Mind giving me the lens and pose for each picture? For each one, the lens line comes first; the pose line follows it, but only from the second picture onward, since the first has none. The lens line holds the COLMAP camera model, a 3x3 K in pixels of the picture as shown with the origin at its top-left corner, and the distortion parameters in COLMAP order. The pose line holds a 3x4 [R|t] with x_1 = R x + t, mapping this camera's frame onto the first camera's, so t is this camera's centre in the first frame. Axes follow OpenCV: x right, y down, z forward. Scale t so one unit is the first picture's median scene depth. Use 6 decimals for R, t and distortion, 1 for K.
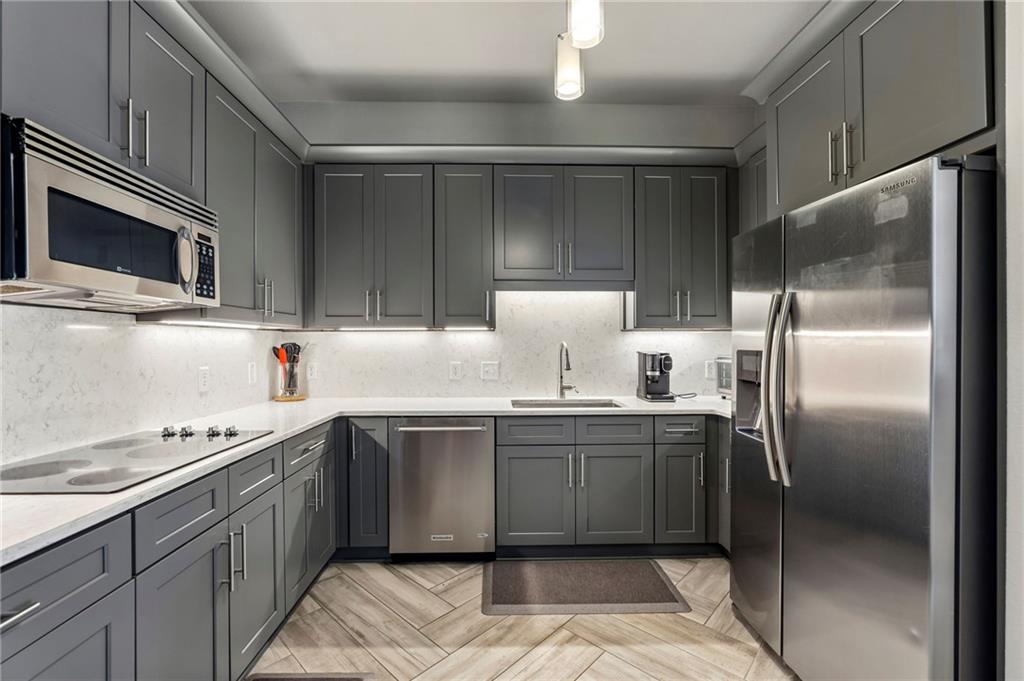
lens RADIAL K [[440.3, 0, 512.0], [0, 440.3, 340.5], [0, 0, 1]] dist [-0.003036, 0.000459]
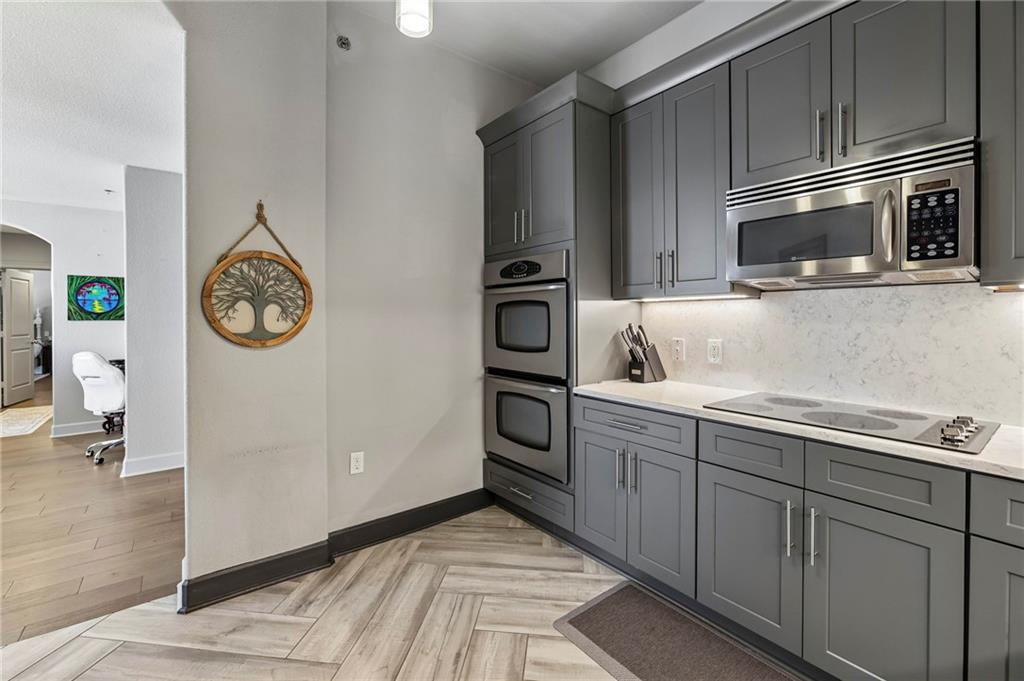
lens RADIAL K [[440.9, 0, 515.5], [0, 440.9, 314.4], [0, 0, 1]] dist [-0.000591, 0.000105]
pose [[-0.802898, 0.001468, -0.596115, 0.293415], [0.008921, 0.999915, -0.009553, 0.002754], [0.596050, -0.012988, -0.802843, 0.881488]]
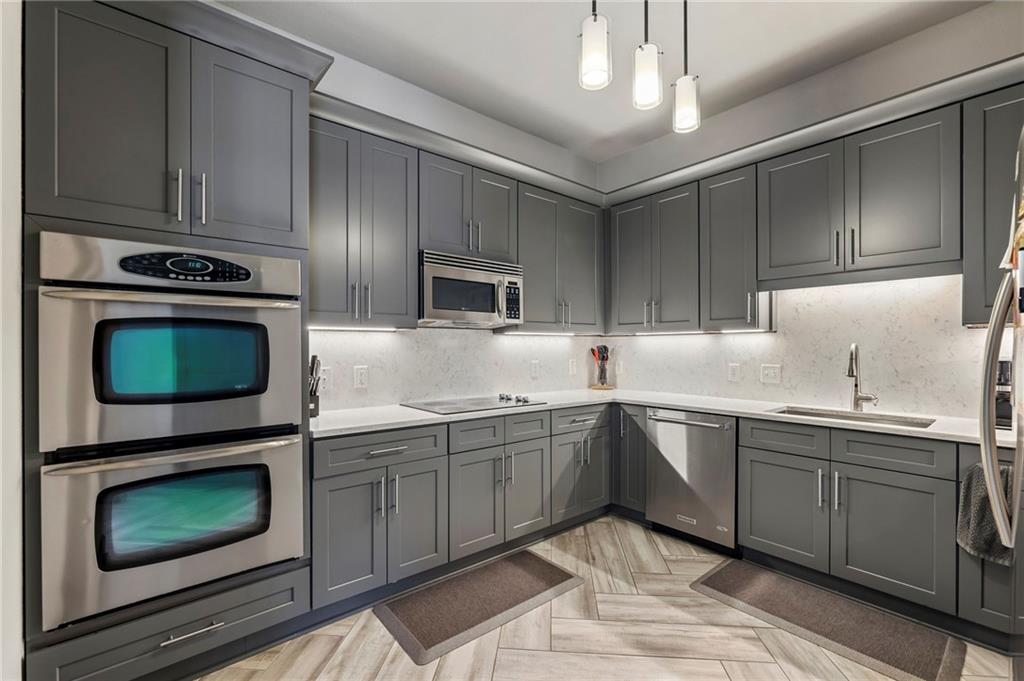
lens RADIAL K [[440.3, 0, 512.0], [0, 440.3, 340.5], [0, 0, 1]] dist [-0.003036, 0.000459]
pose [[0.625825, -0.010743, -0.779889, 0.458446], [0.006388, 0.999942, -0.008648, 0.000563], [0.779937, 0.000430, 0.625858, -0.046353]]
